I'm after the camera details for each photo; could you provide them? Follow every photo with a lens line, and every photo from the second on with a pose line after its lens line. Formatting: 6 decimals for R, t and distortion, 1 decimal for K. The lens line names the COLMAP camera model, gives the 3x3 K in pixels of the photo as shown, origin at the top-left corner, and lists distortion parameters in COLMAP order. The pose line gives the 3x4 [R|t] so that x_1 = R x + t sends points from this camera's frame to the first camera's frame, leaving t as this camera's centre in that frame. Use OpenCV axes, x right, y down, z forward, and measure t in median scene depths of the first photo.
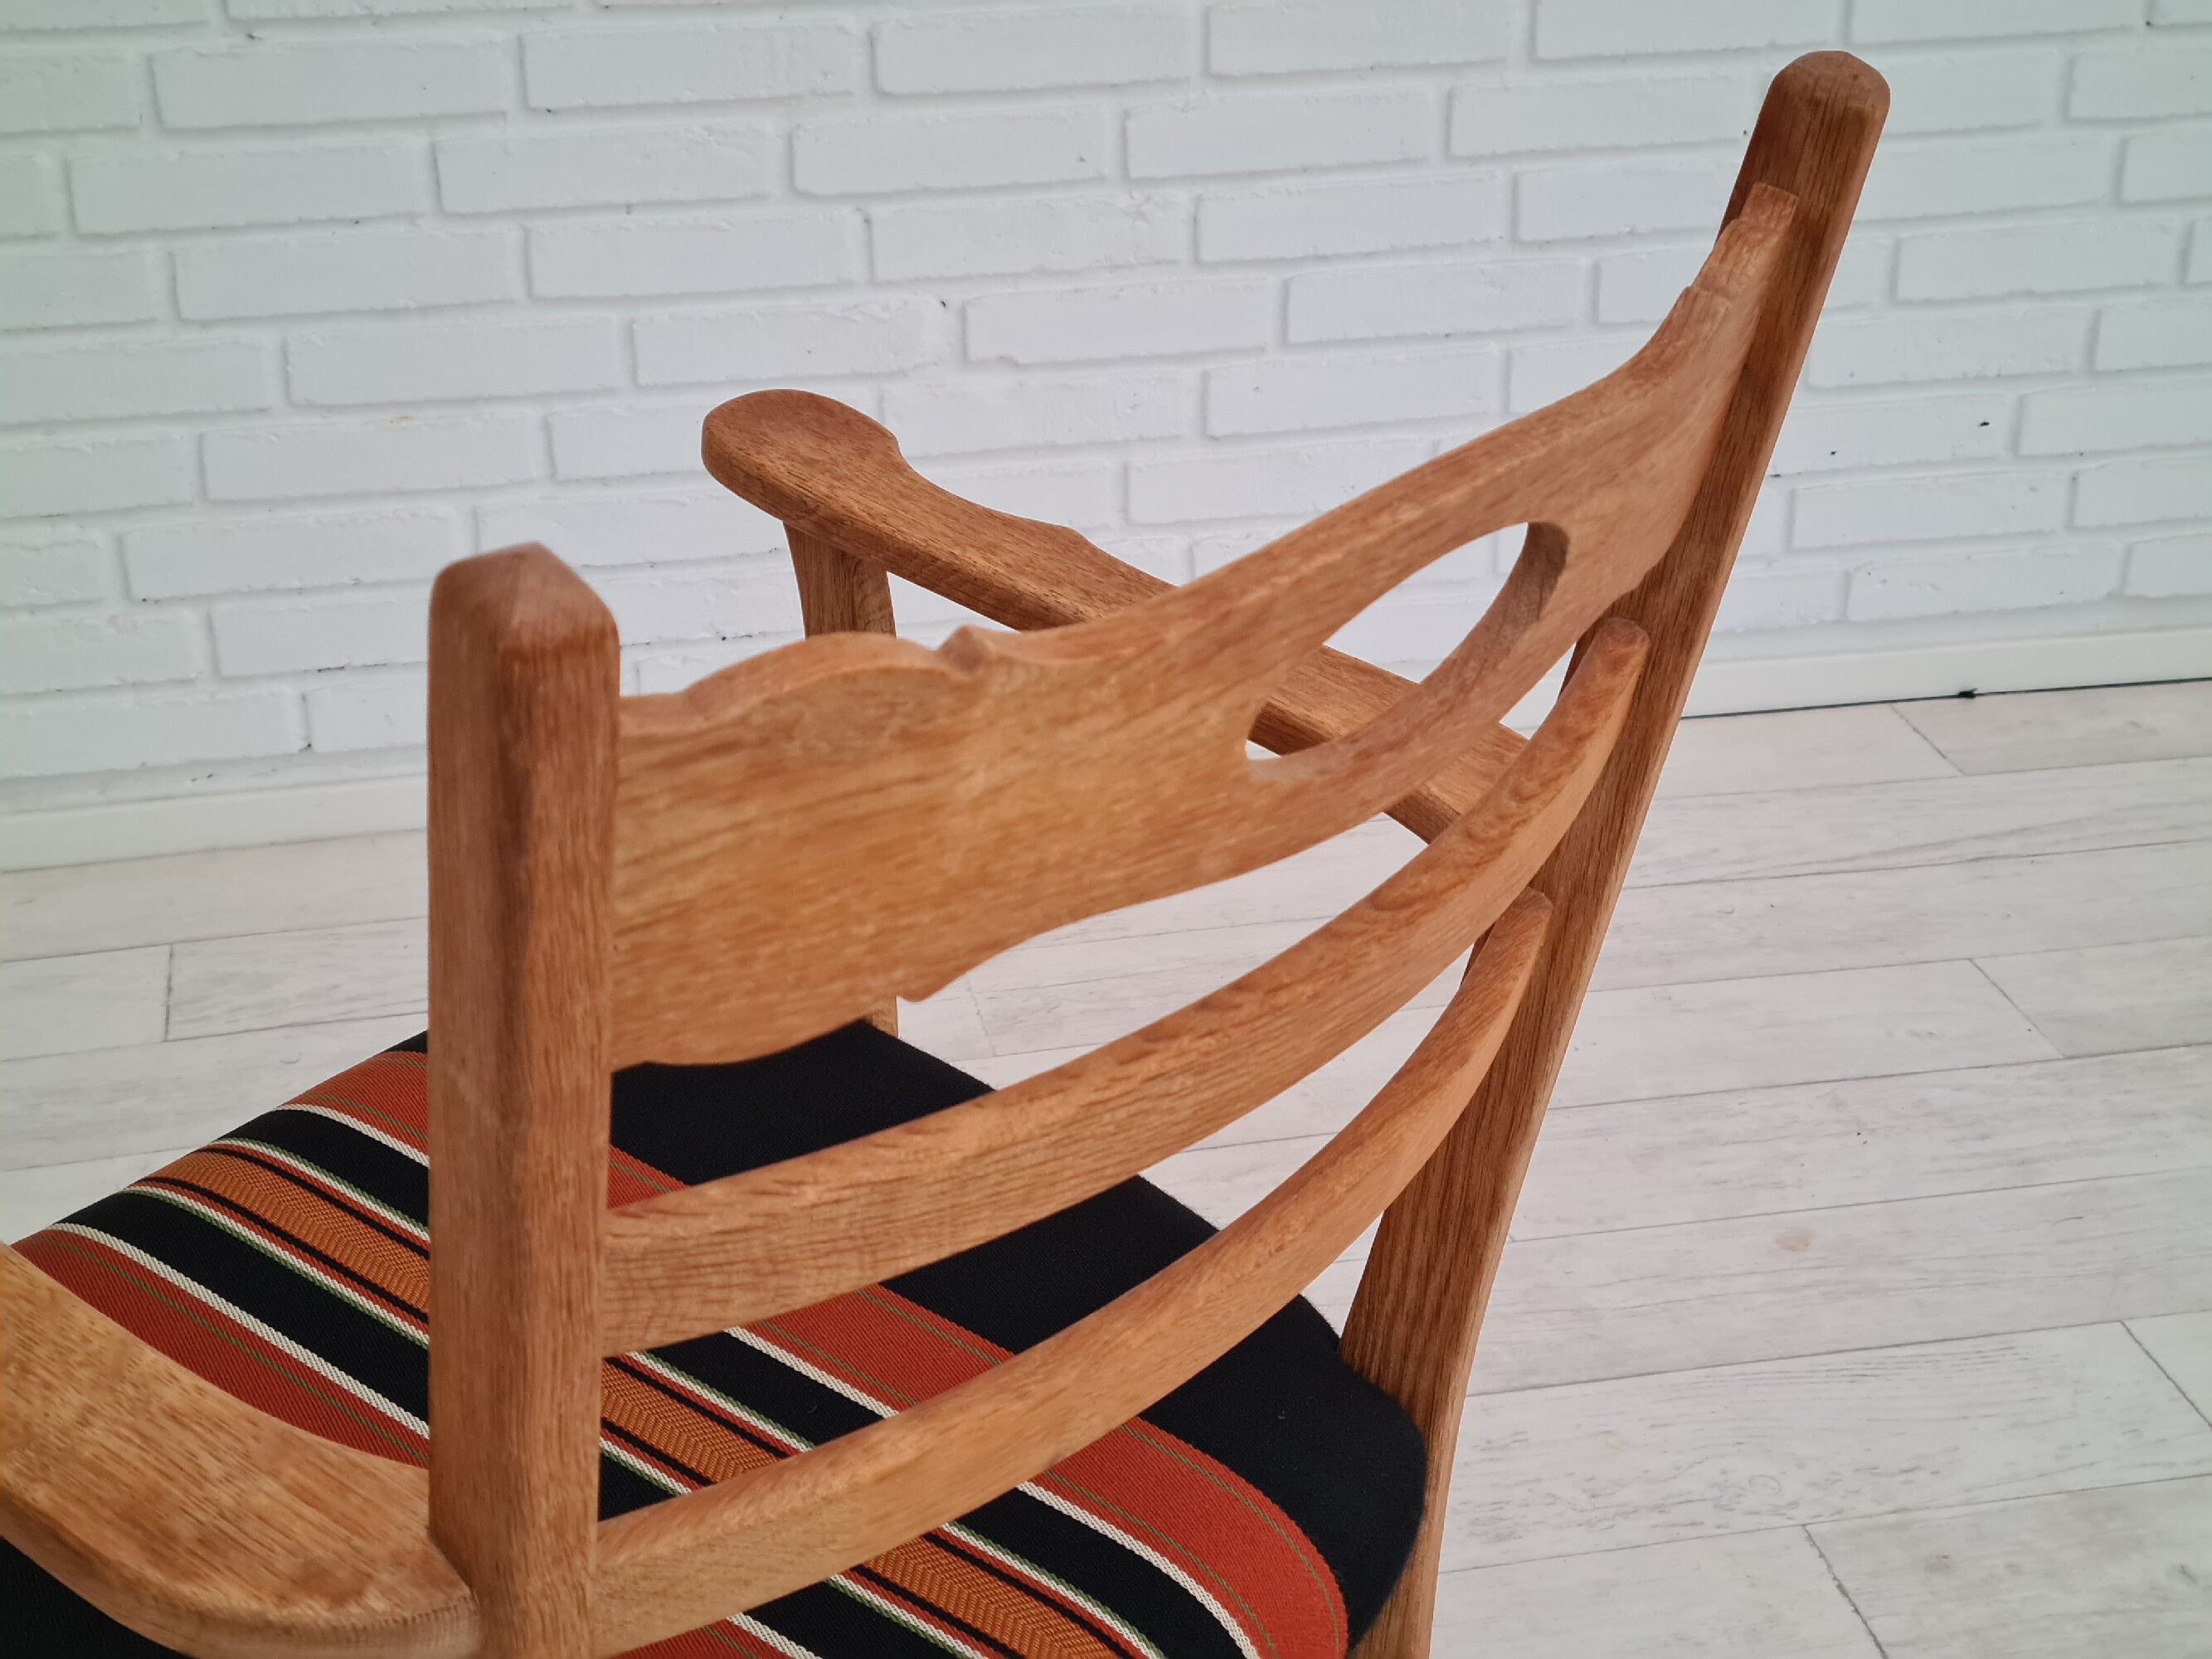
lens RADIAL K [[3398.7, 0, 1116.2], [0, 3398.7, 873.3], [0, 0, 1]] dist [0.074987, 0.000000]
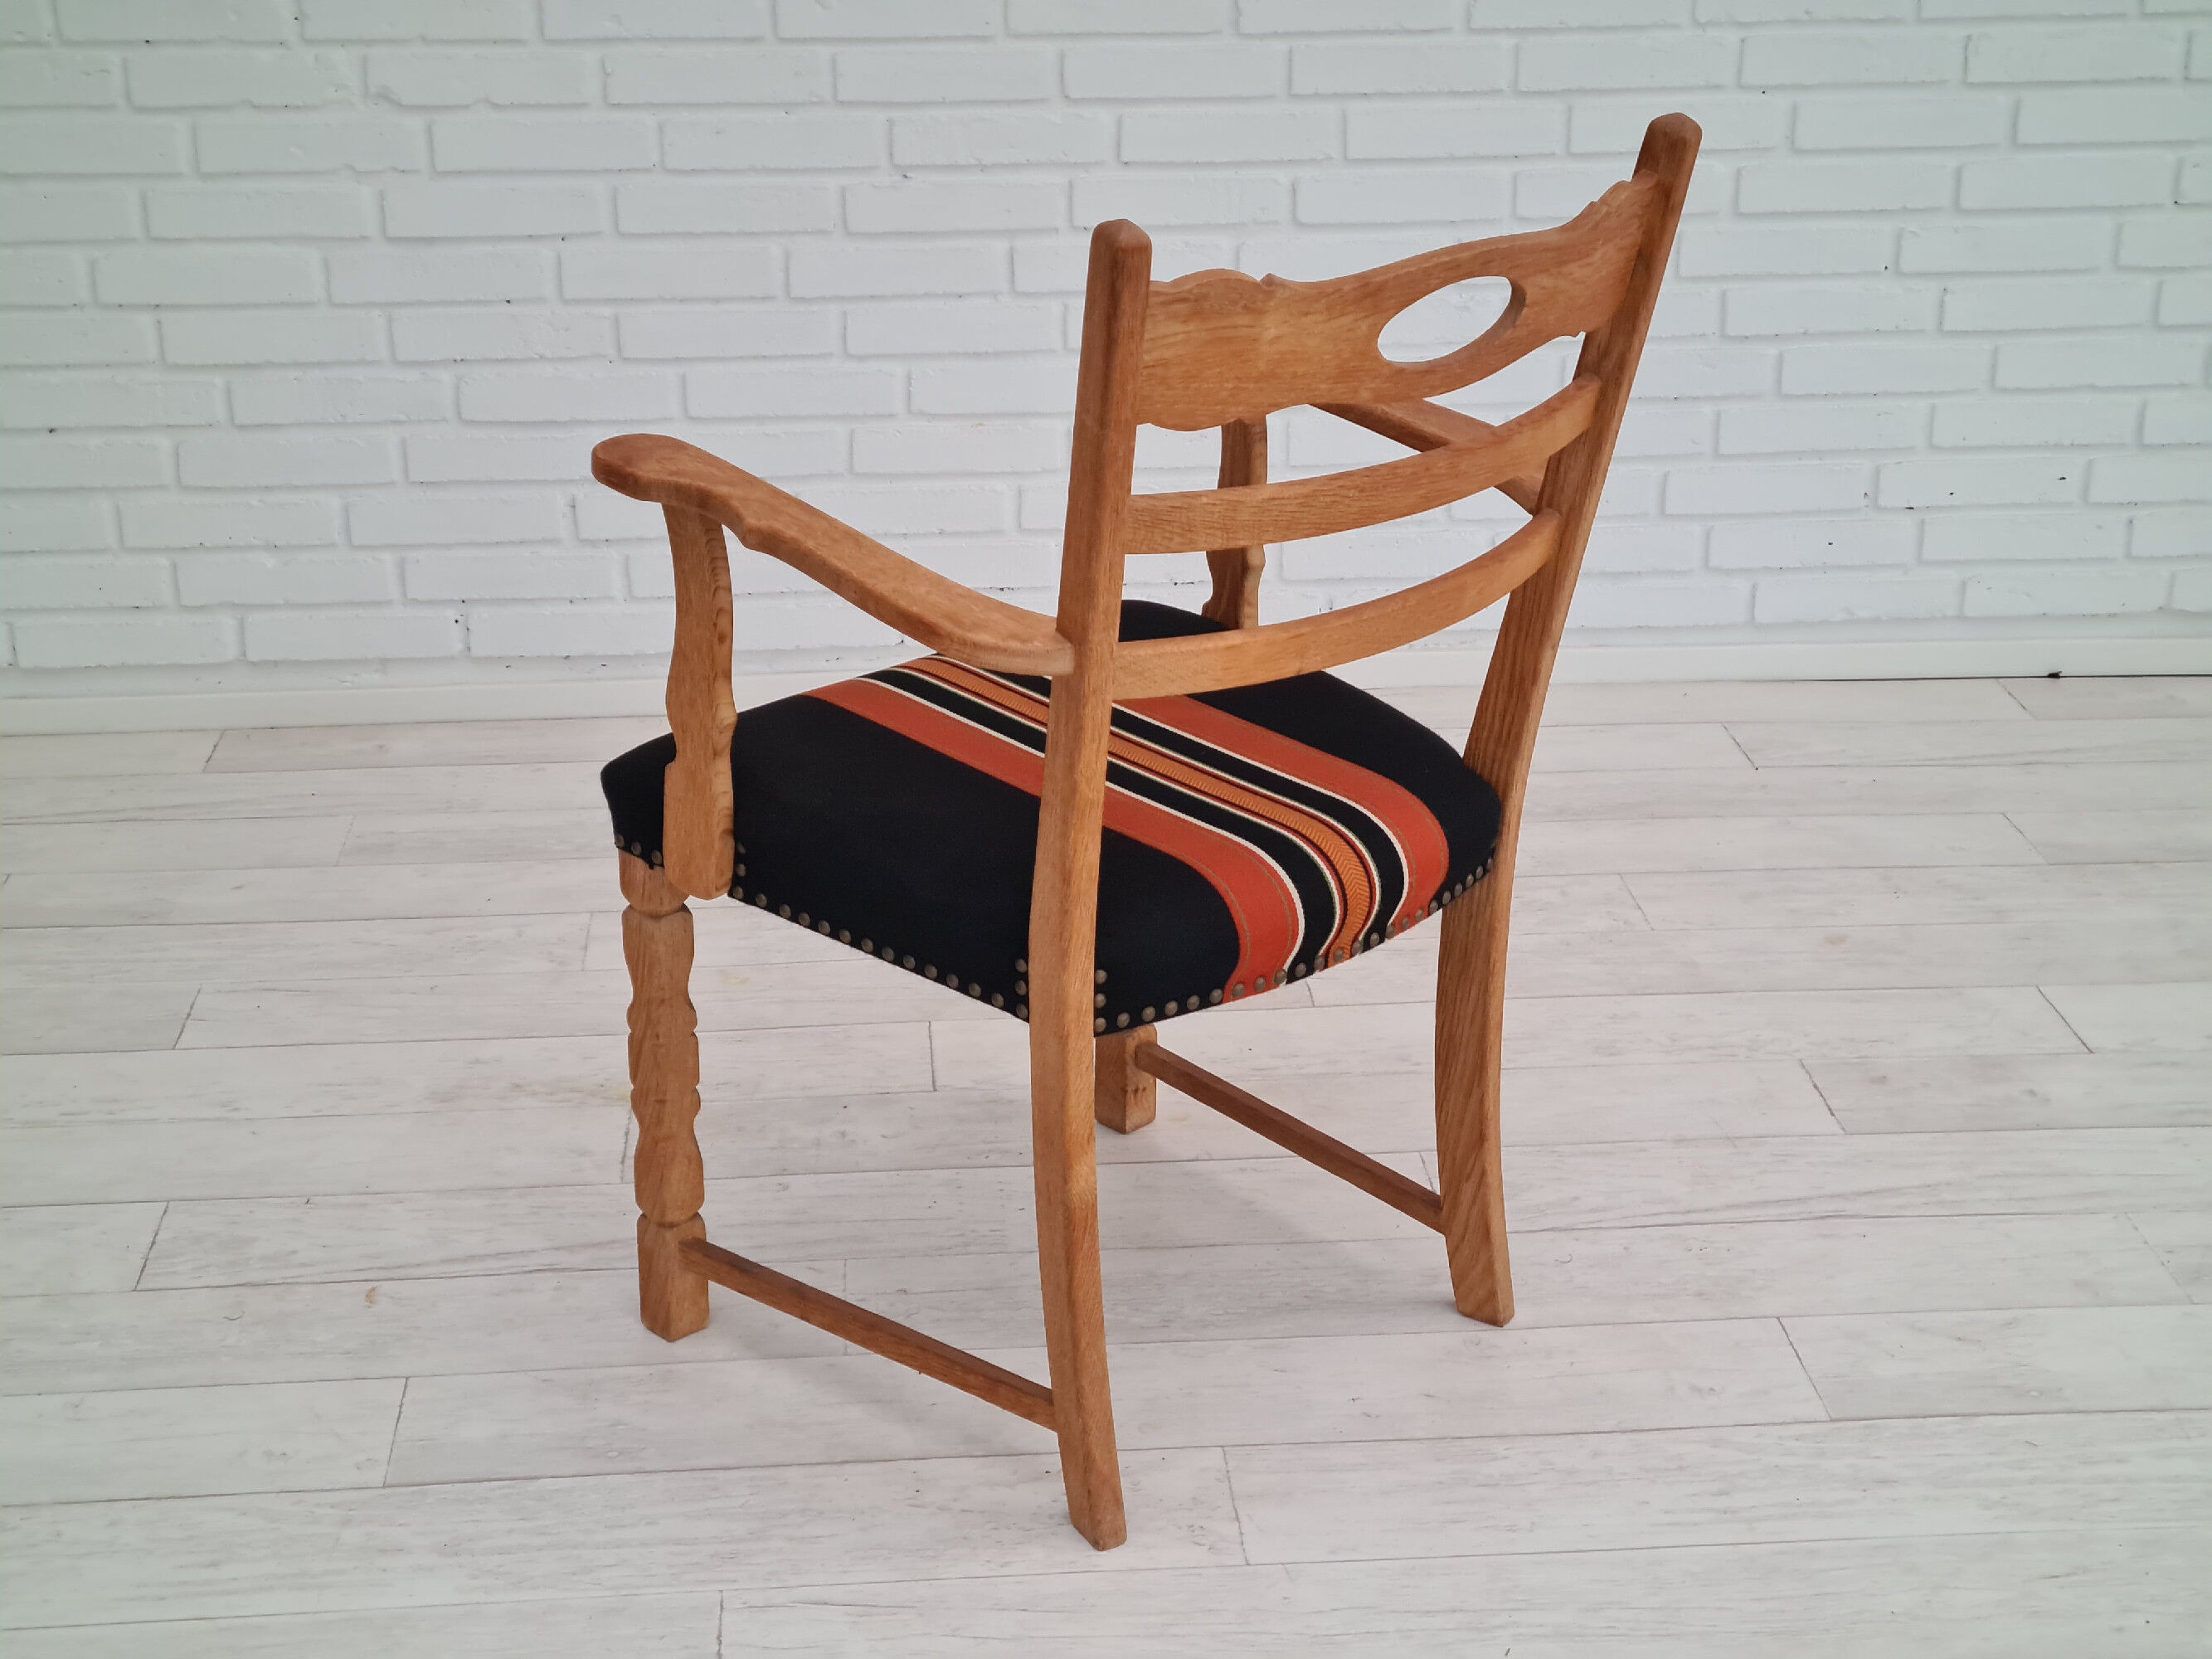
lens RADIAL K [[3398.7, 0, 1114.4], [0, 3398.7, 872.1], [0, 0, 1]] dist [0.074987, 0.000000]
pose [[0.990414, 0.047302, -0.129777, 0.062270], [-0.057381, 0.995527, -0.075054, 0.182639], [0.125646, 0.081782, 0.988699, -0.505381]]
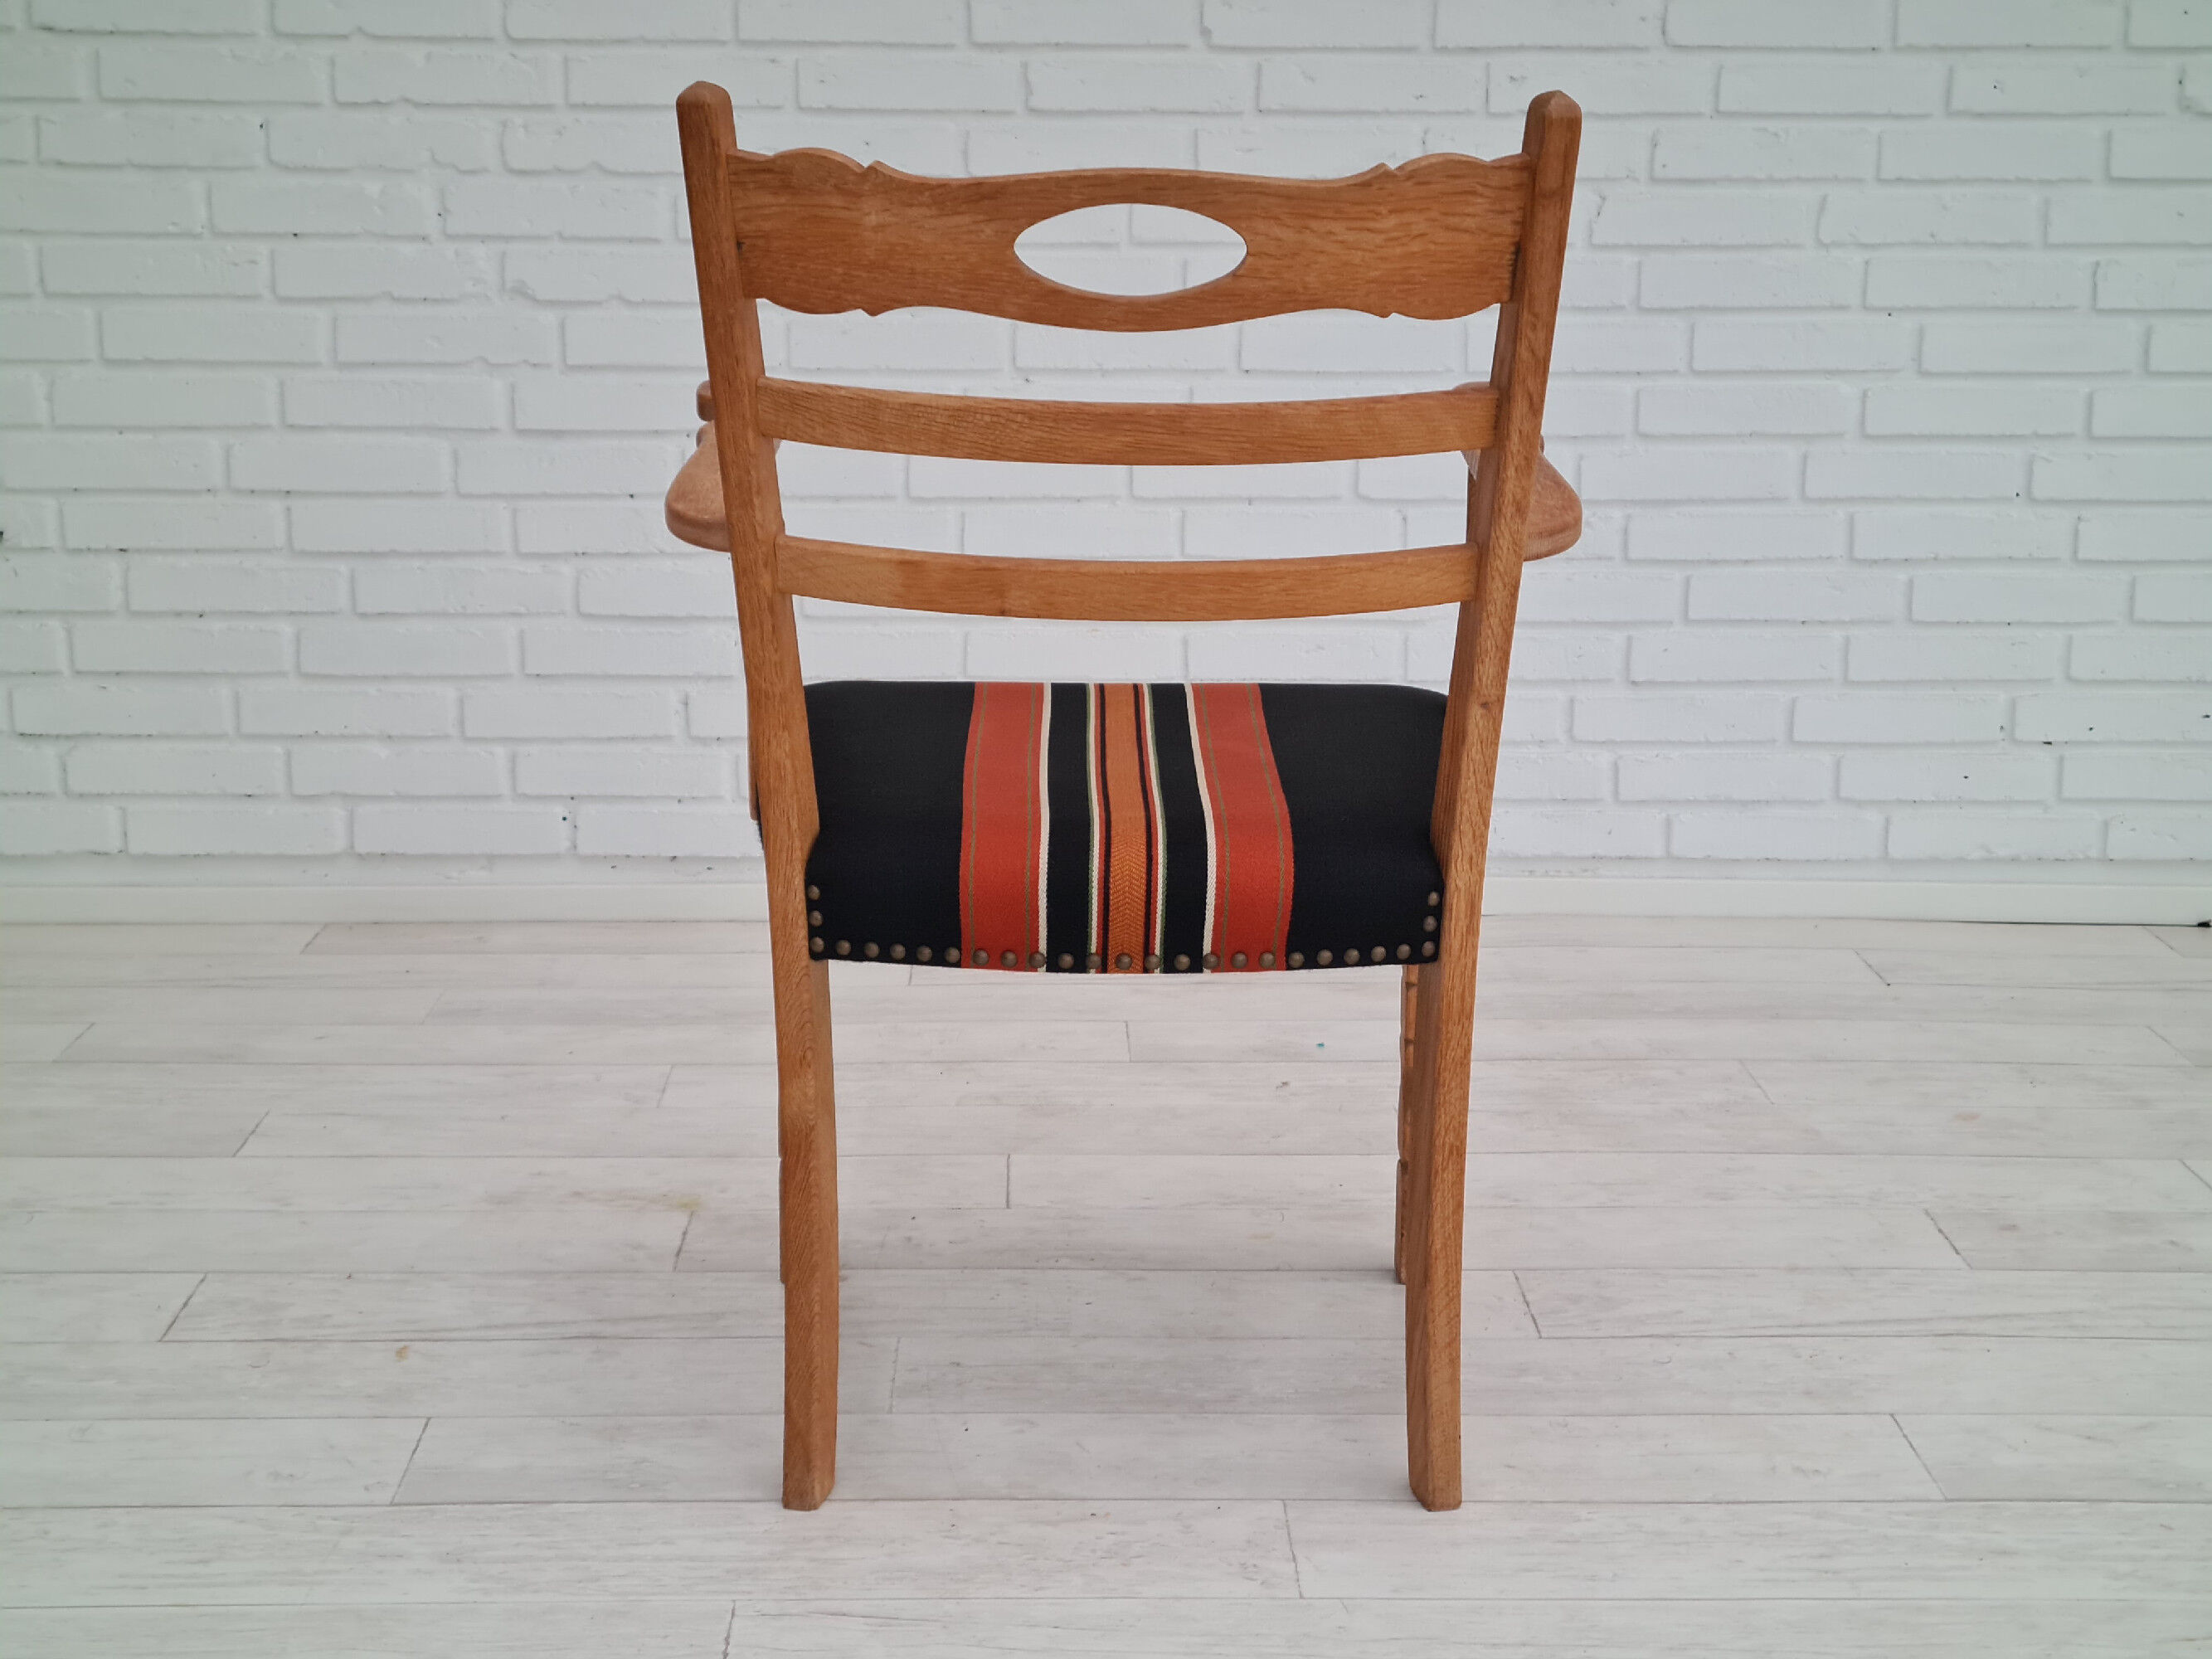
lens RADIAL K [[3398.7, 0, 1103.6], [0, 3398.7, 850.7], [0, 0, 1]] dist [0.074987, 0.000000]
pose [[0.980540, 0.046249, -0.190792, 0.093142], [-0.090934, 0.968309, -0.232613, 0.322176], [0.173987, 0.245436, 0.953672, -0.440630]]
